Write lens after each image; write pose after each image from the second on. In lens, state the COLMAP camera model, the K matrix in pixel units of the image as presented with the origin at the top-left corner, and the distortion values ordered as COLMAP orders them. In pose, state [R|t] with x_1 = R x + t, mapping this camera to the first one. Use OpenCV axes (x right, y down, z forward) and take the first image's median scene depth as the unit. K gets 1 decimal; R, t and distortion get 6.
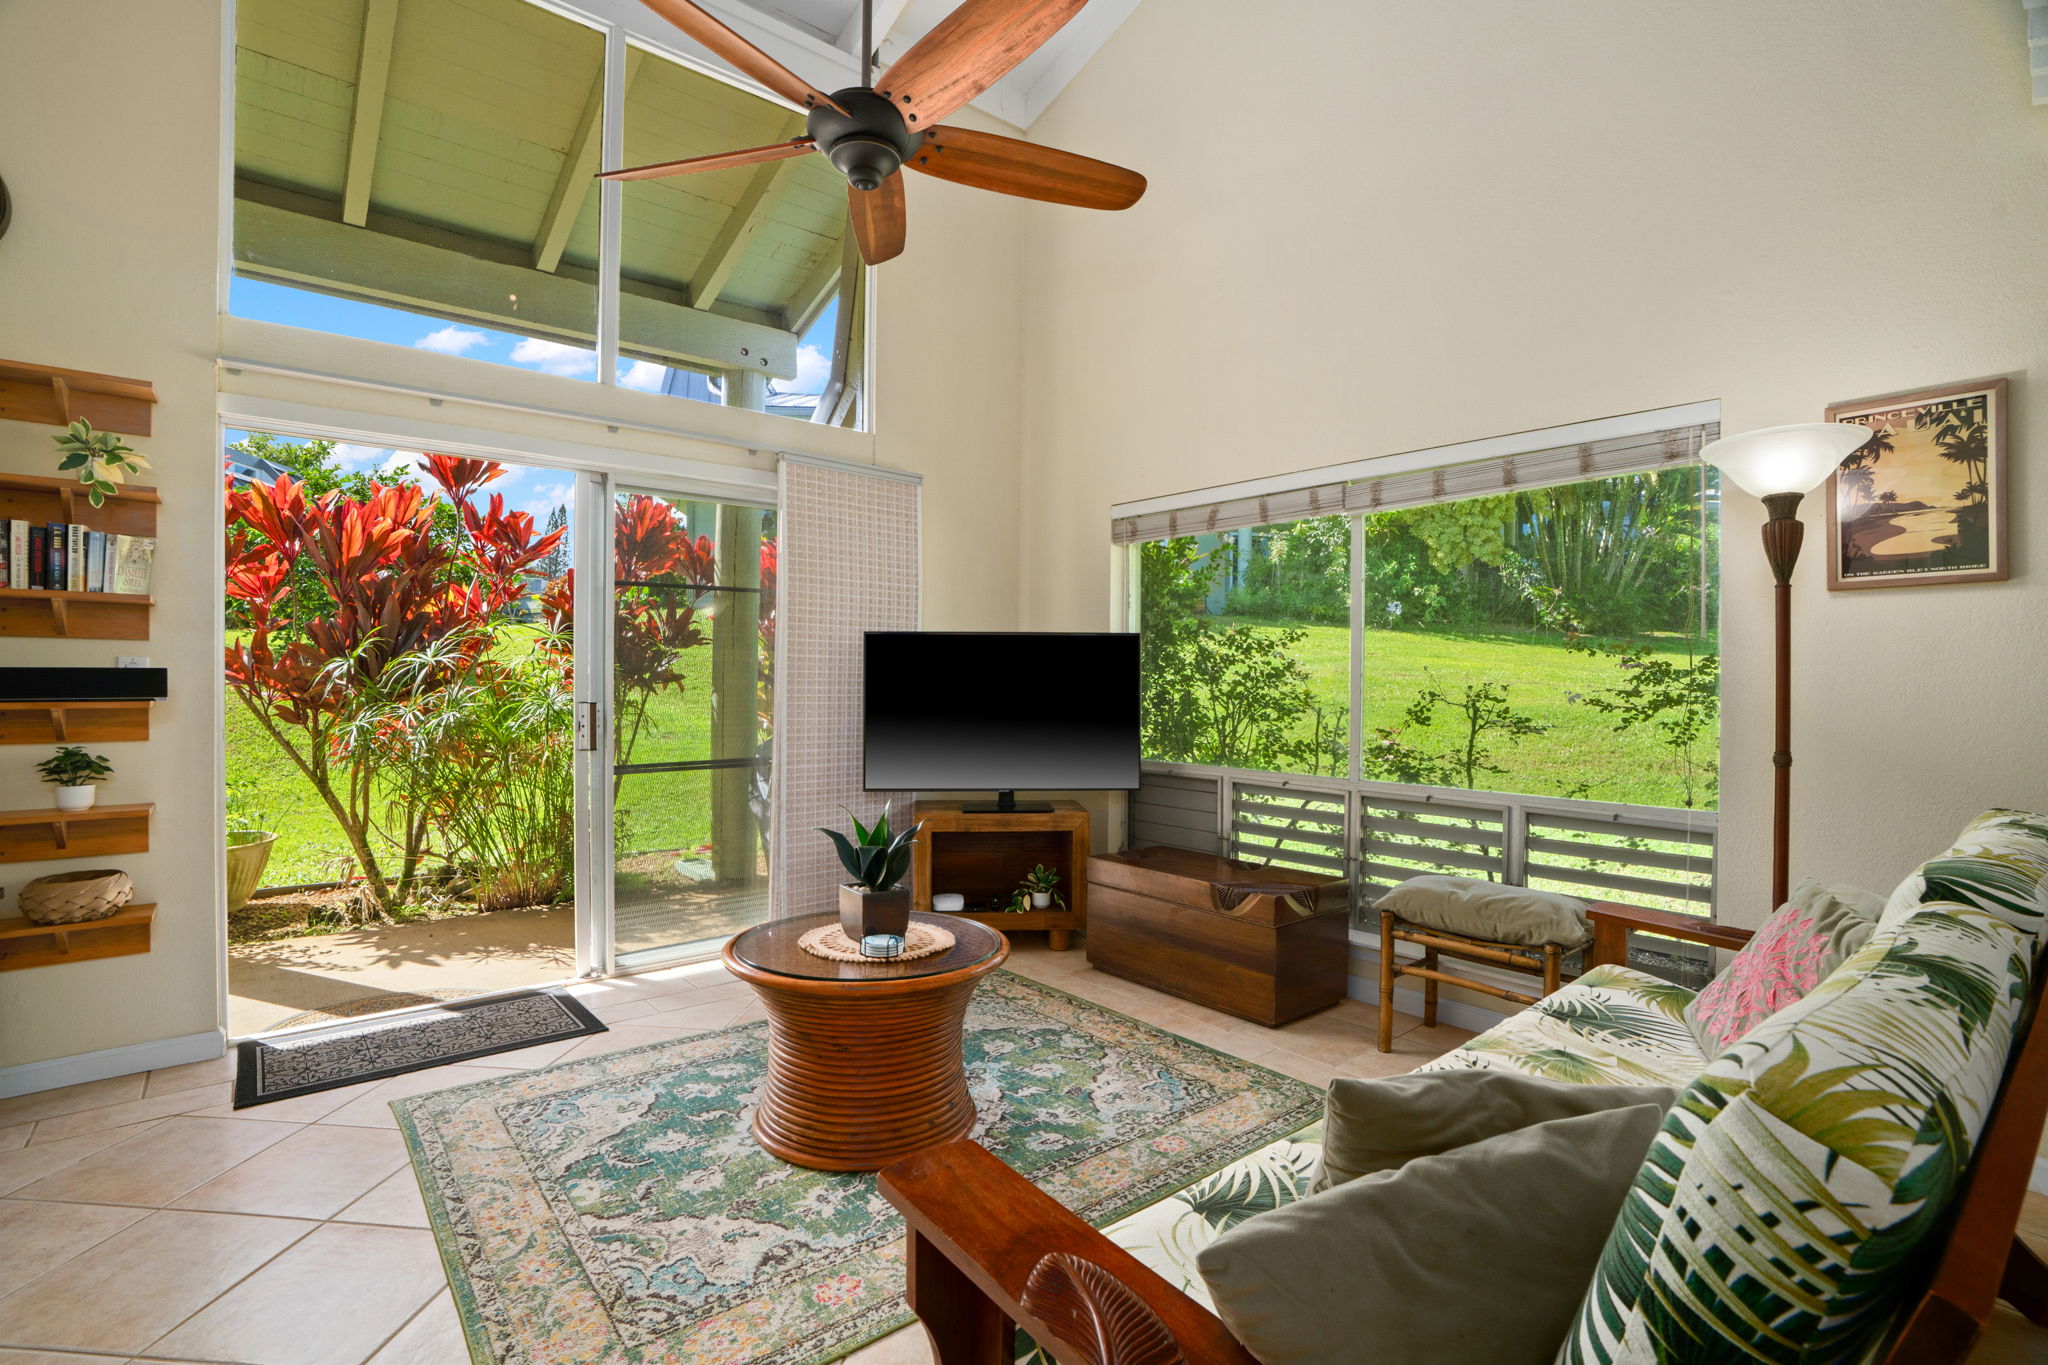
lens RADIAL K [[961.3, 0, 1010.9], [0, 961.3, 677.8], [0, 0, 1]] dist [-0.069166, 0.029570]
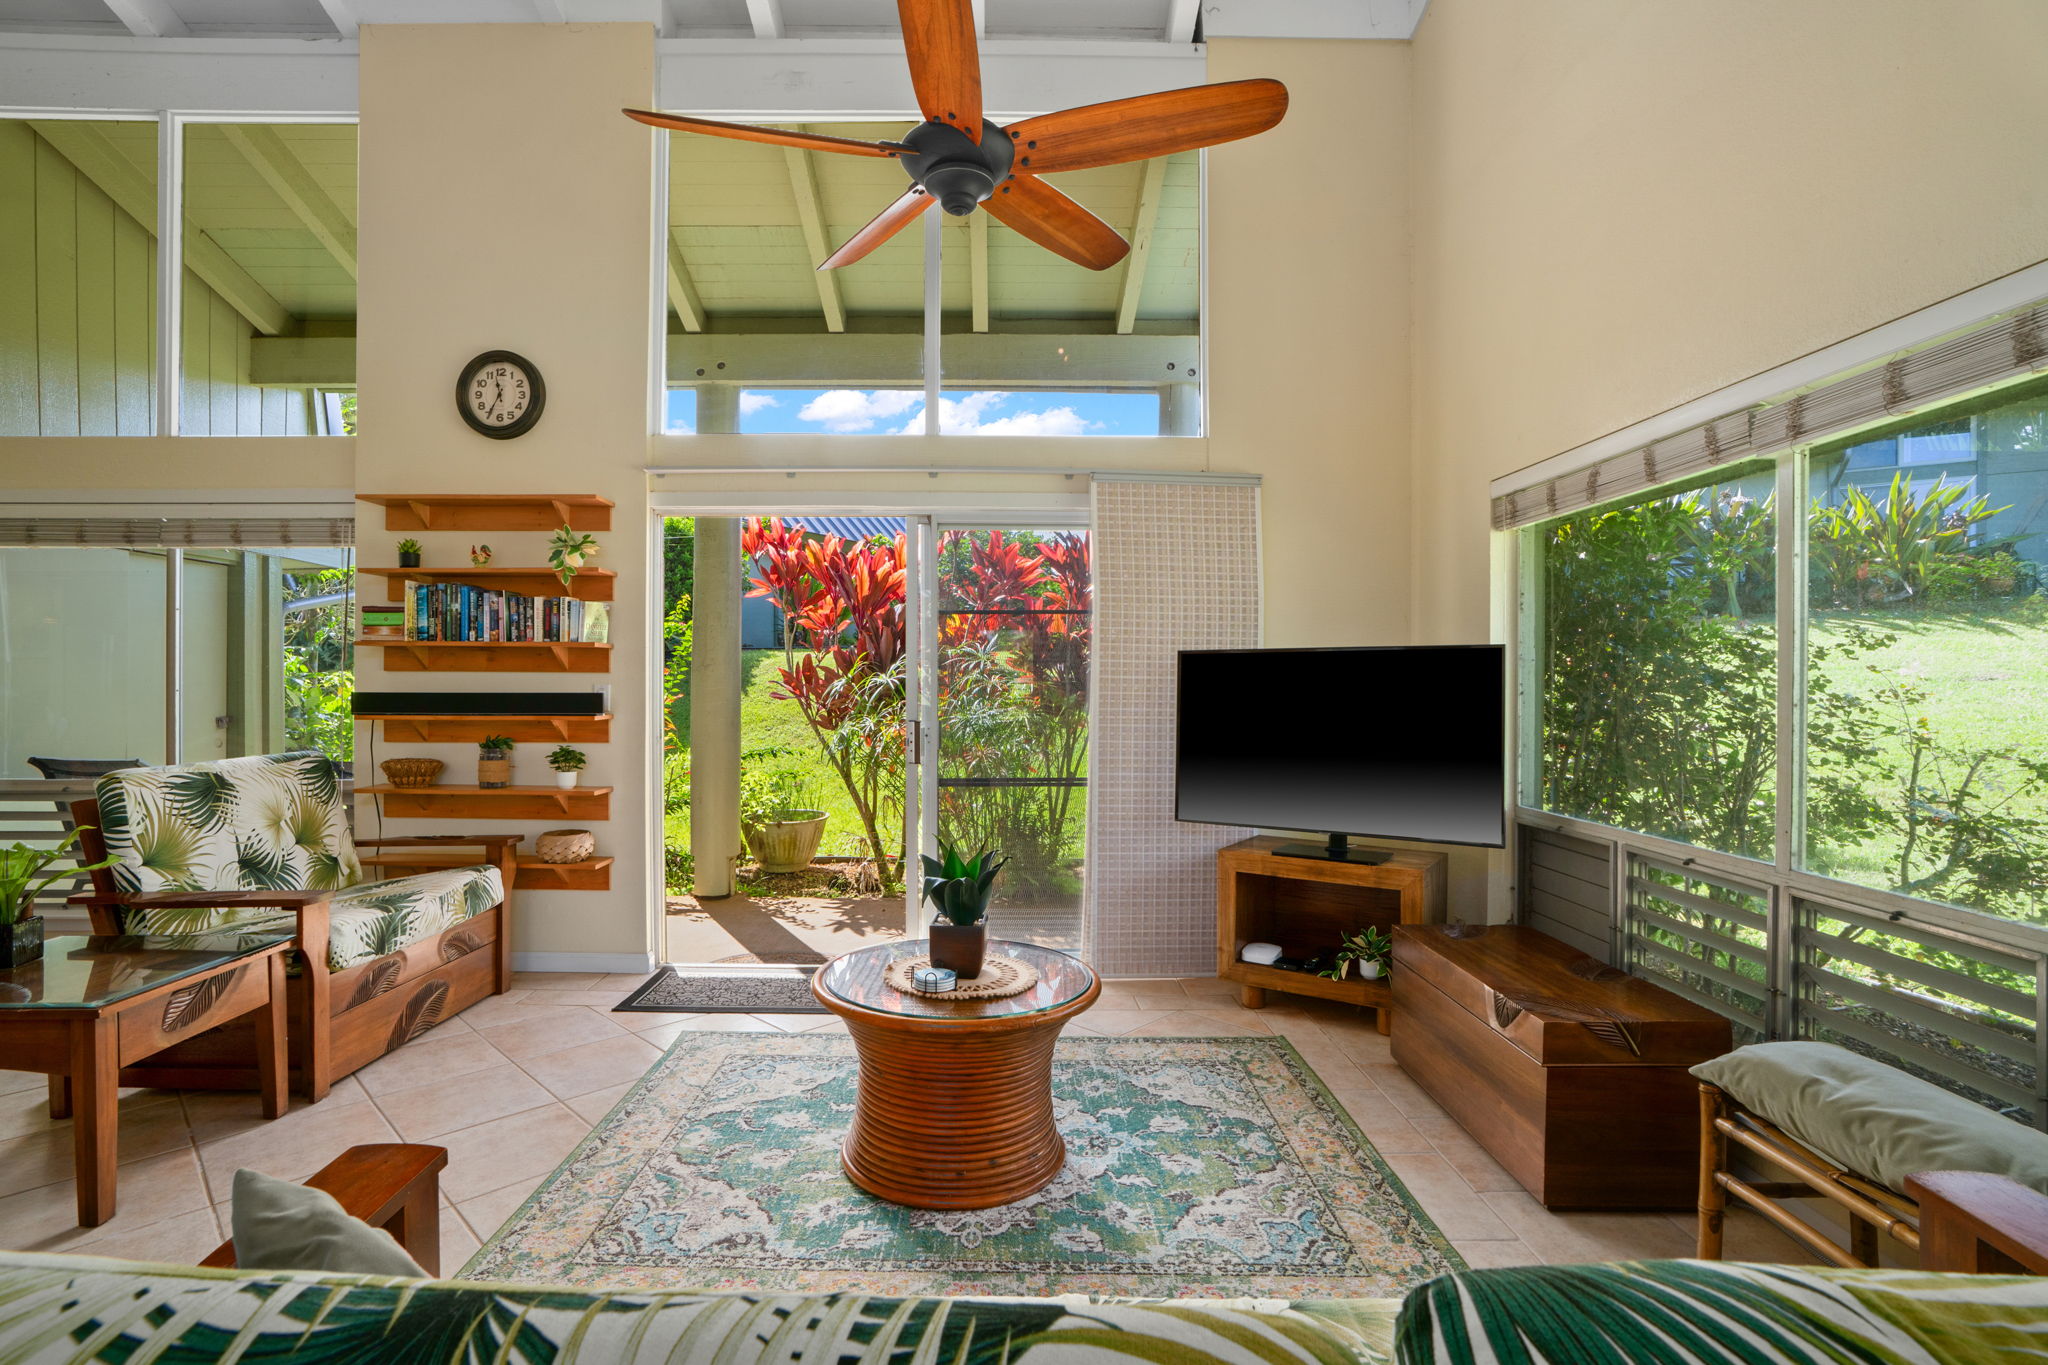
lens RADIAL K [[971.1, 0, 994.5], [0, 971.1, 681.0], [0, 0, 1]] dist [-0.058888, 0.030206]
pose [[0.769486, -0.002820, -0.638658, 0.437153], [-0.000141, 0.999989, -0.004586, -0.019428], [0.638664, 0.003619, 0.769477, 0.212815]]
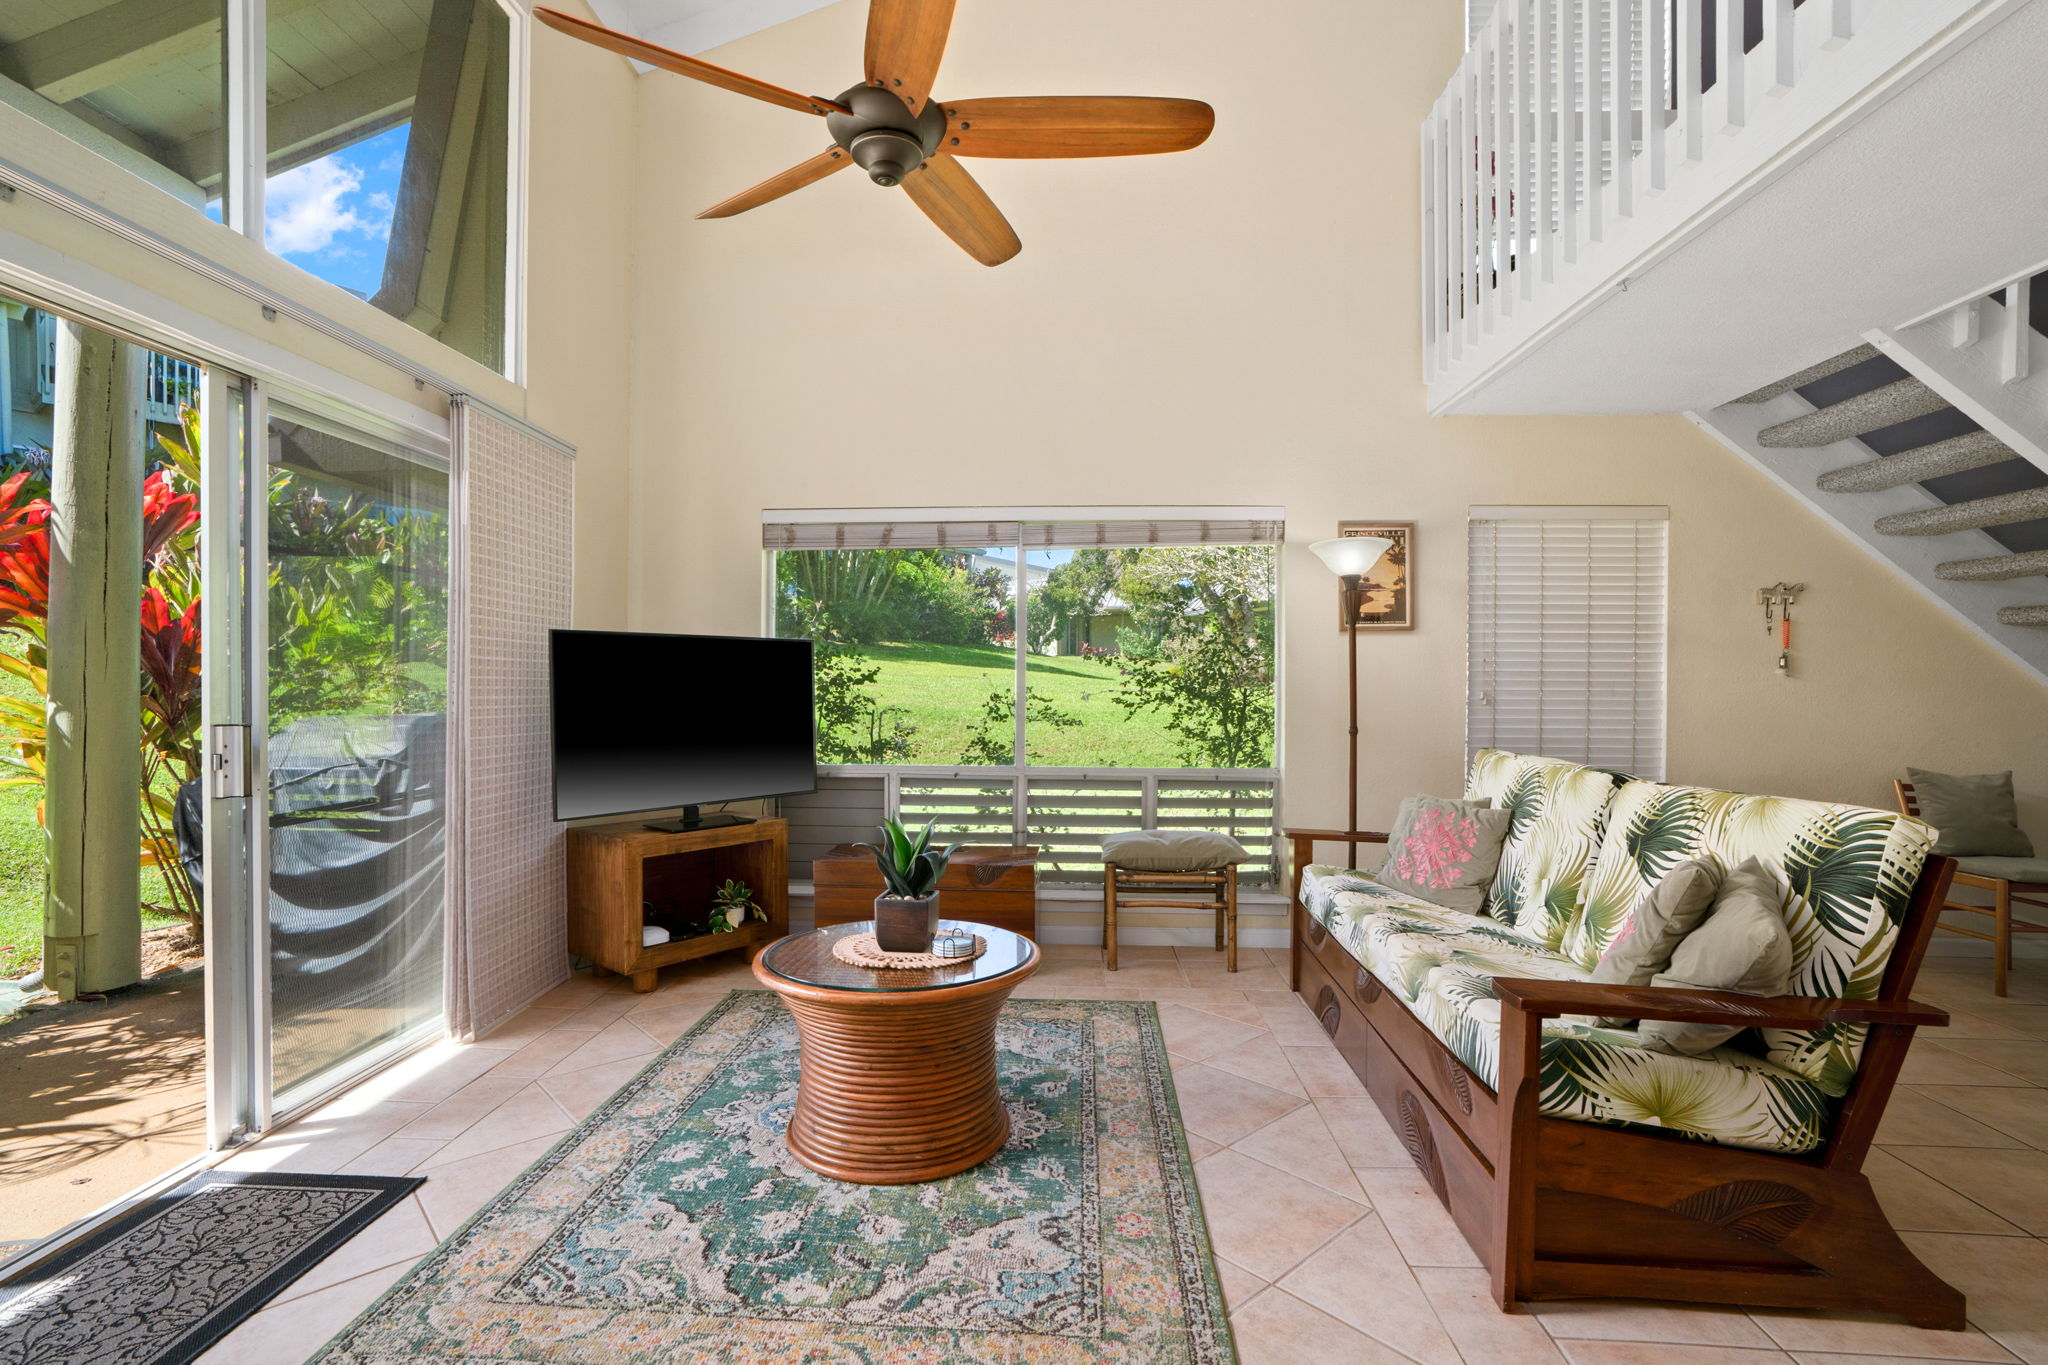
lens RADIAL K [[973.6, 0, 1024.0], [0, 973.6, 682.5], [0, 0, 1]] dist [-0.059297, 0.029606]
pose [[0.677502, -0.004006, 0.735510, -0.672917], [0.001381, 0.999990, 0.004175, -0.006756], [-0.735519, -0.001813, 0.677501, 0.185701]]
